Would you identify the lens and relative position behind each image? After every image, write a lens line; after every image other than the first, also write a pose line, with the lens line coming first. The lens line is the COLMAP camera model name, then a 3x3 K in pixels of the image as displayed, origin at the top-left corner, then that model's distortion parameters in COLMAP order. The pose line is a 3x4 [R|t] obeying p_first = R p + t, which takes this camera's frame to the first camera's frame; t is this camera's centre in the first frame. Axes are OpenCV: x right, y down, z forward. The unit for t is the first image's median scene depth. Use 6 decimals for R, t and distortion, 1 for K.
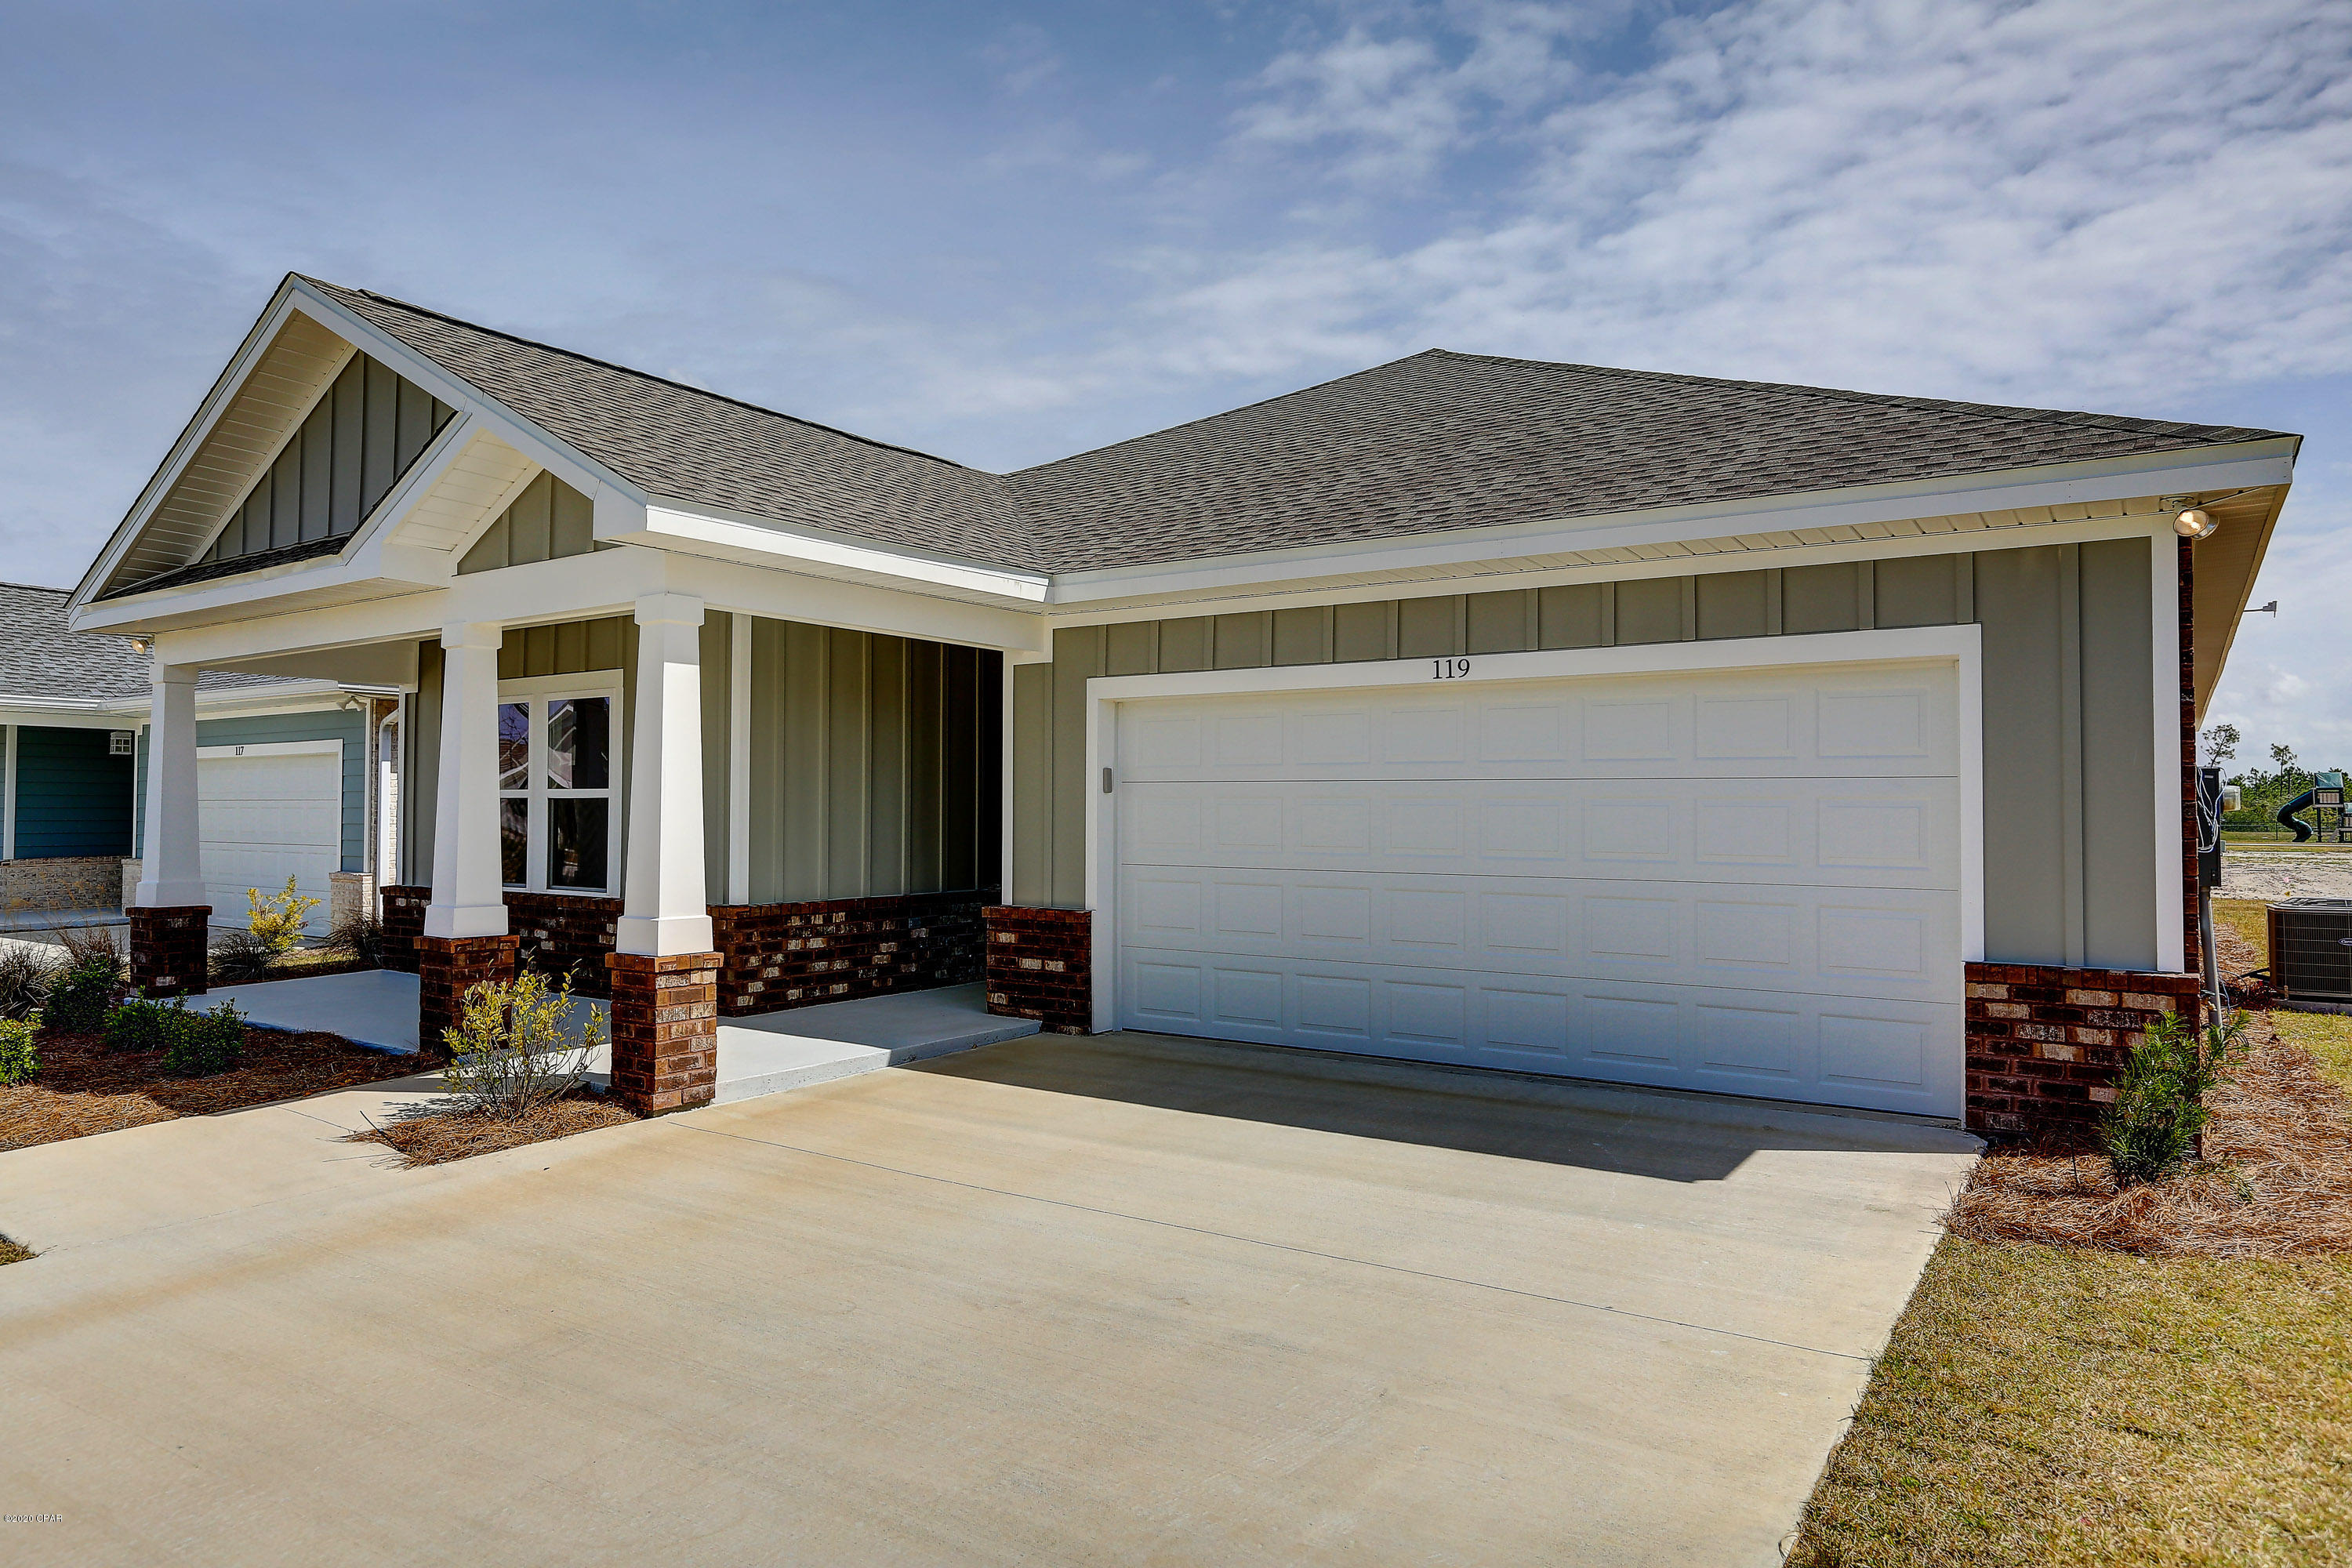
lens RADIAL K [[1493.2, 0, 1163.9], [0, 1493.2, 789.9], [0, 0, 1]] dist [-0.014347, 0.009276]
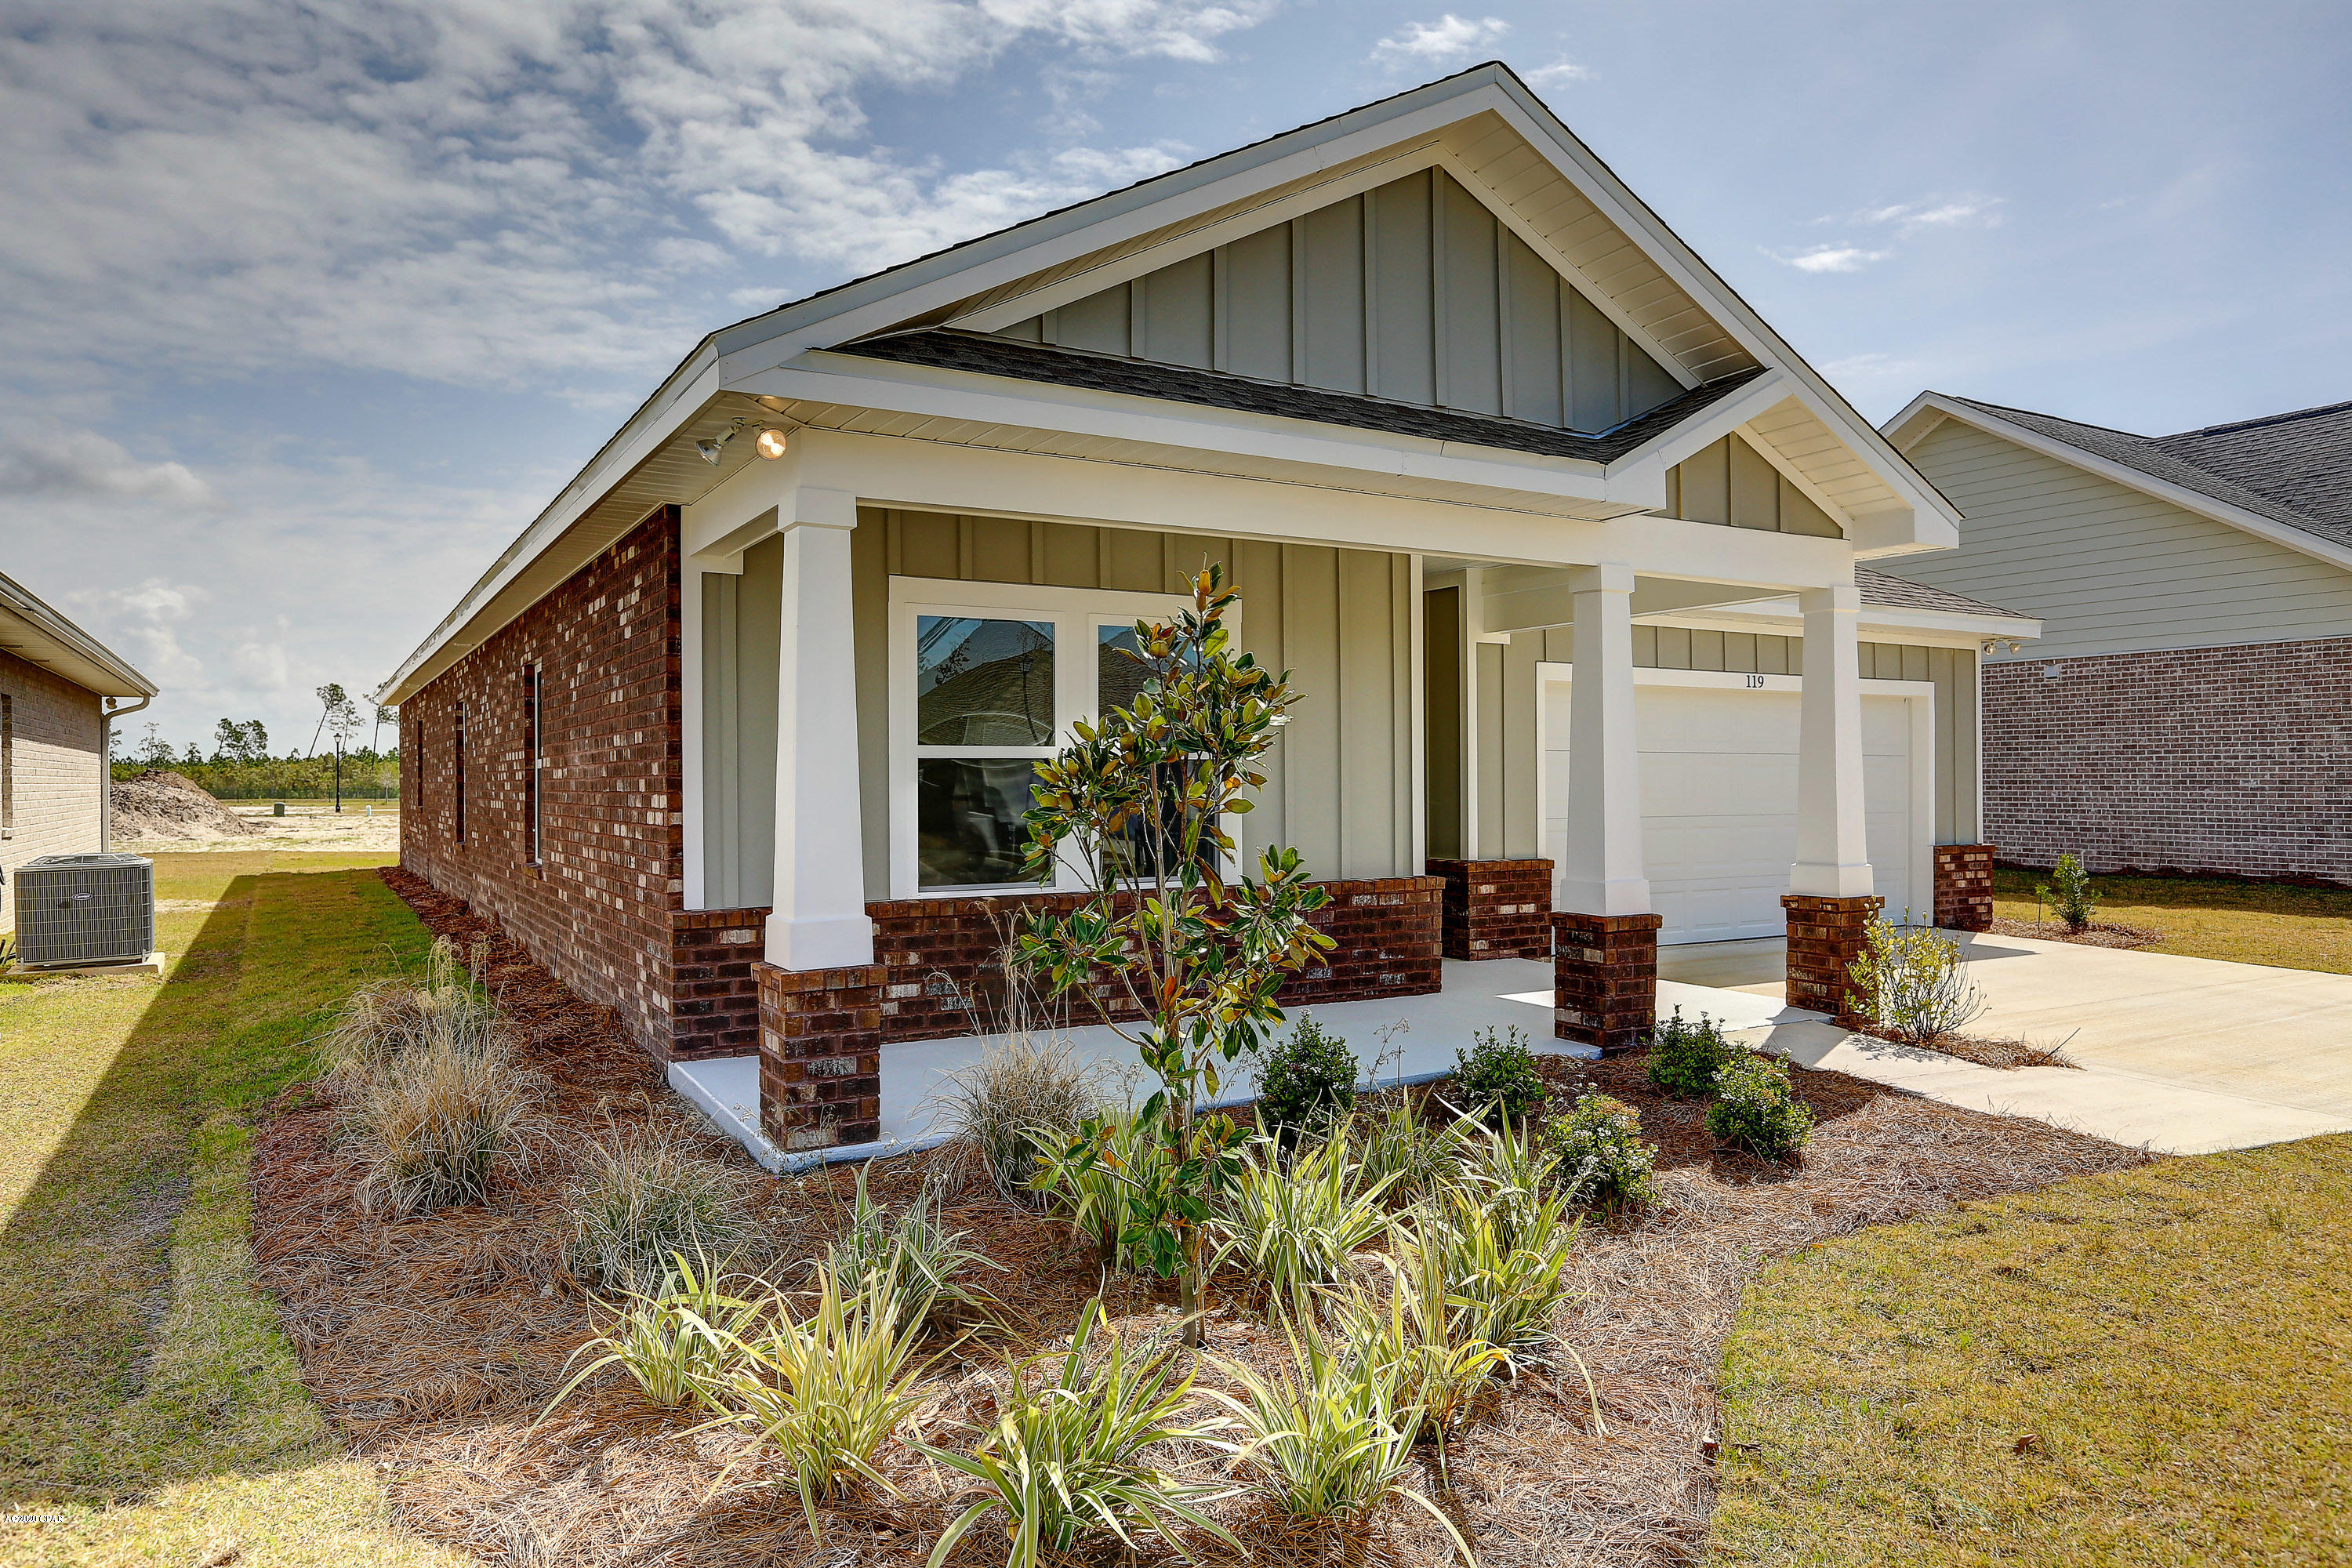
lens RADIAL K [[1493.2, 0, 1178.3], [0, 1493.2, 772.6], [0, 0, 1]] dist [-0.014347, 0.009276]
pose [[0.406373, -0.003104, 0.913702, -1.236977], [-0.012508, 0.999882, 0.008960, 0.005764], [-0.913622, -0.015069, 0.406286, 0.777726]]
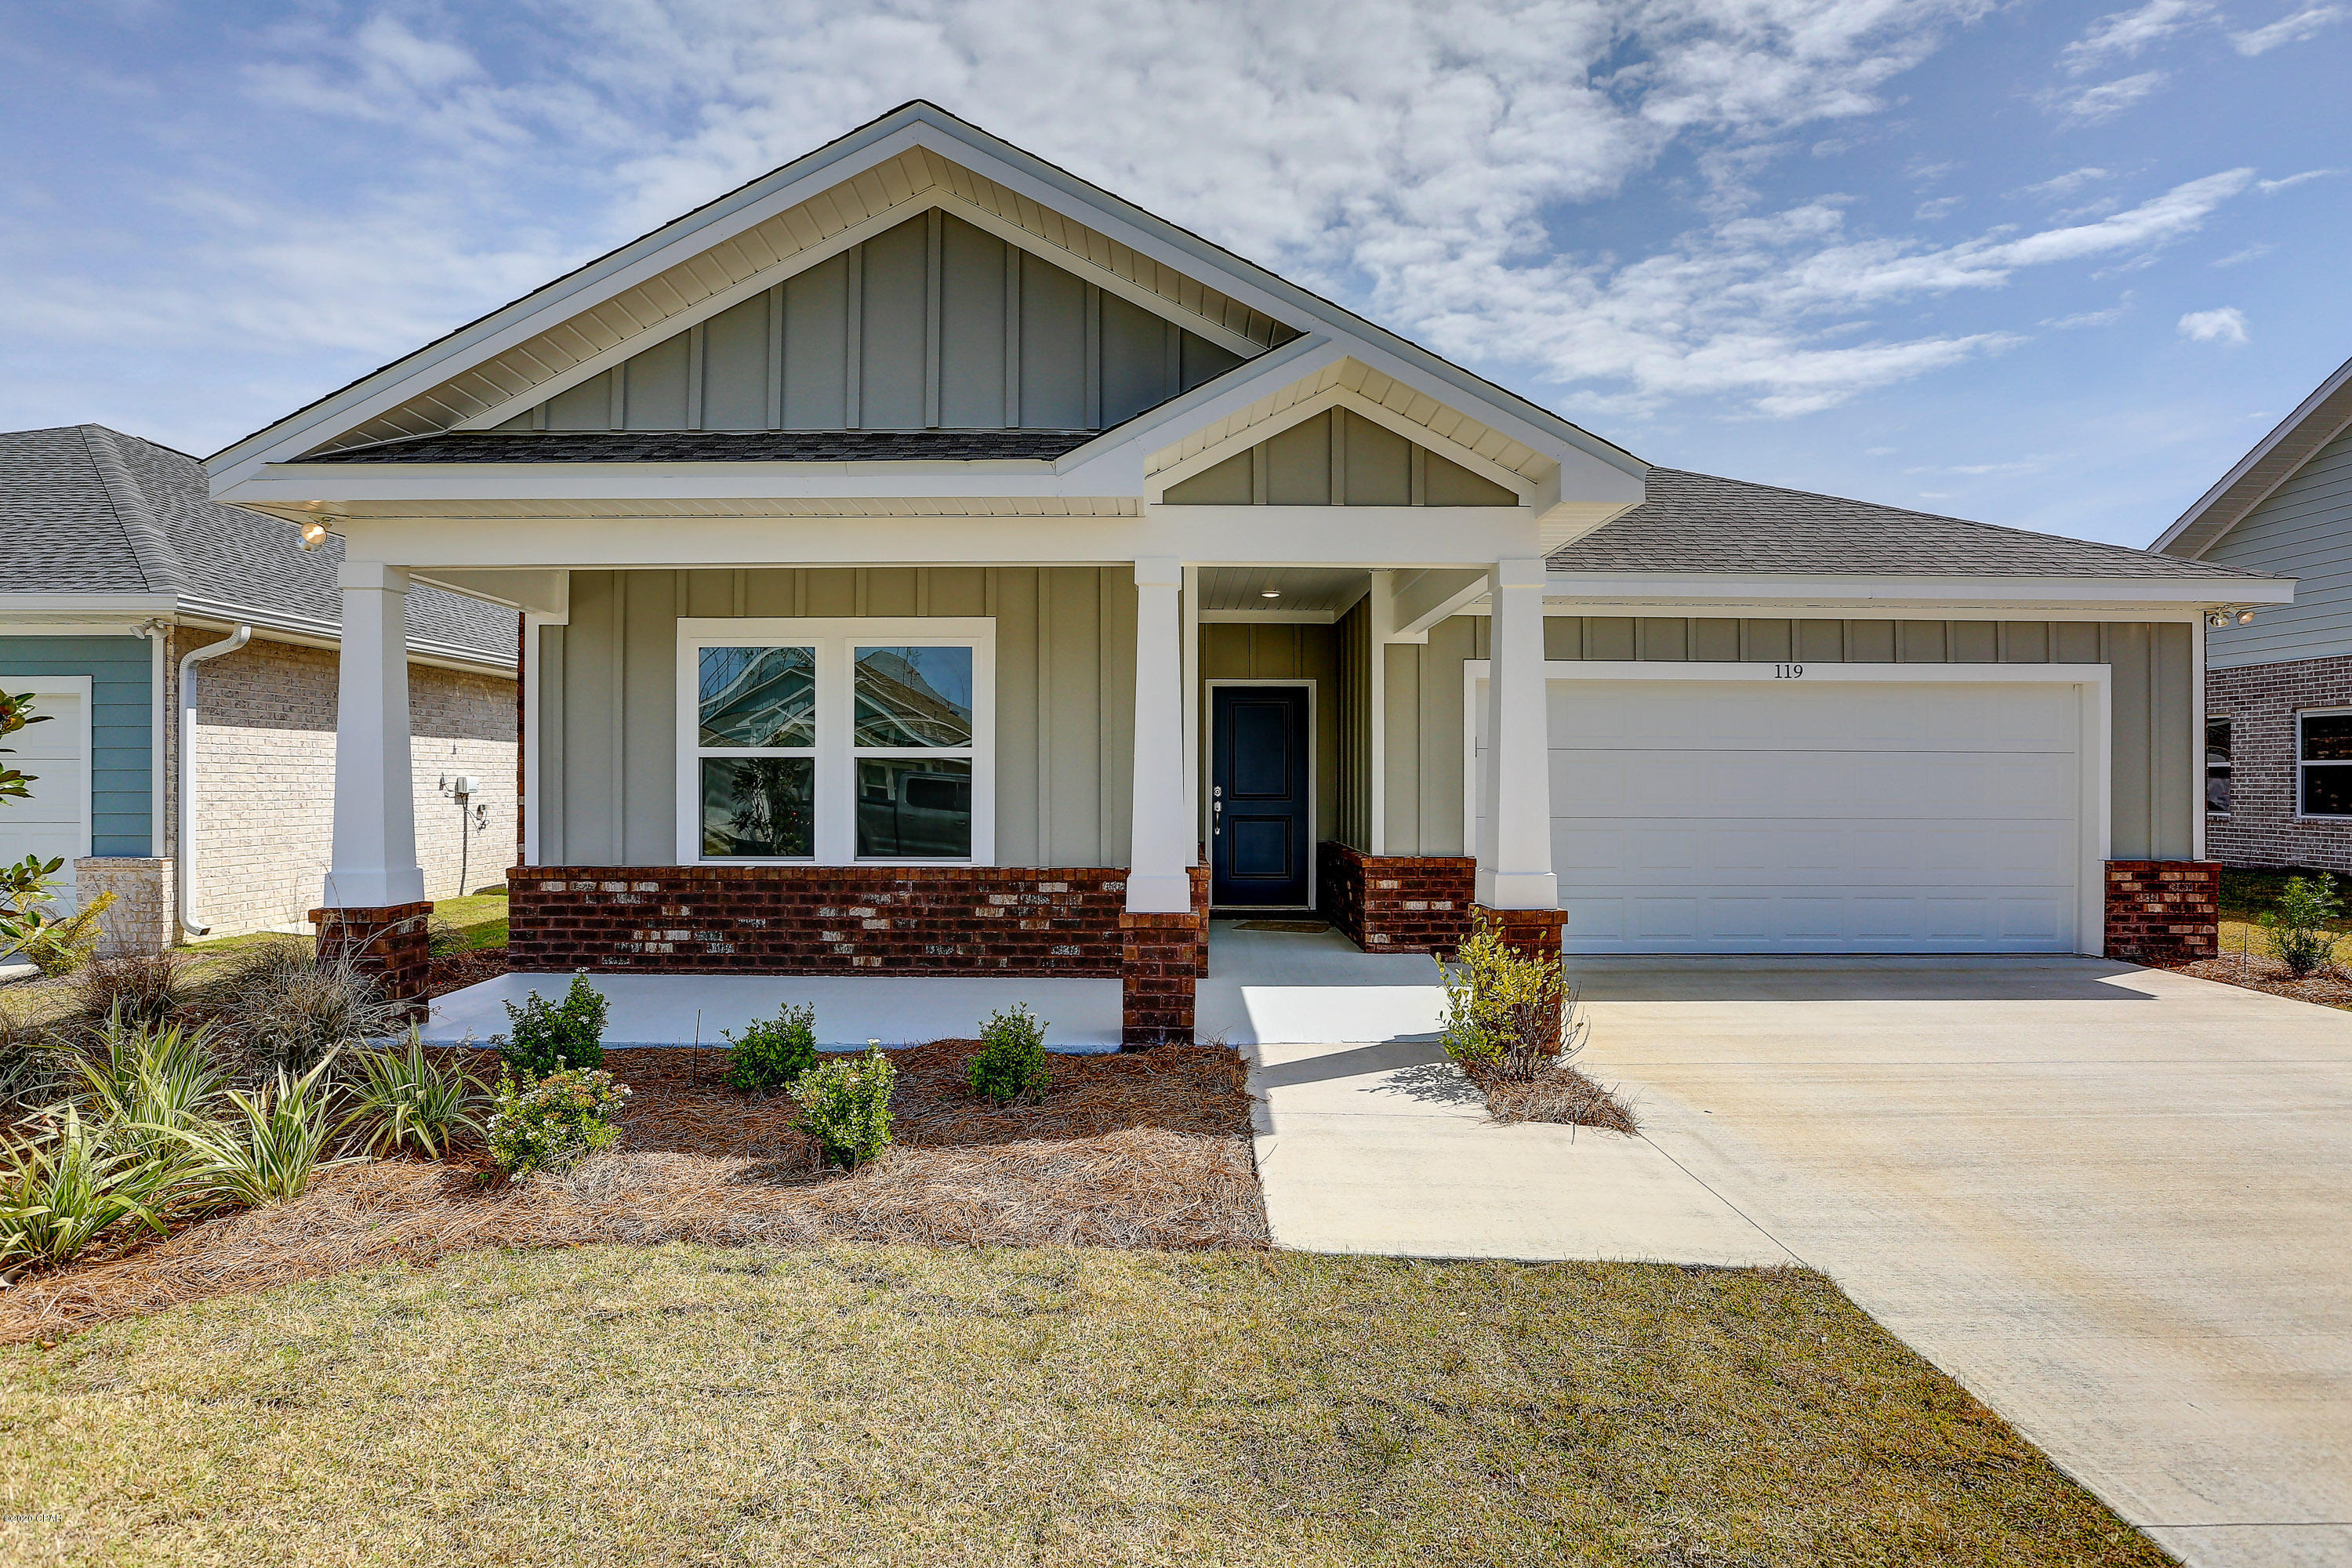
lens RADIAL K [[1217.5, 0, 1175.6], [0, 1217.5, 797.2], [0, 0, 1]] dist [-0.026828, 0.007796]
pose [[0.806062, -0.009667, 0.591753, -0.800506], [-0.007931, 0.999600, 0.027133, 0.009051], [-0.591779, -0.026564, 0.805663, 0.359732]]
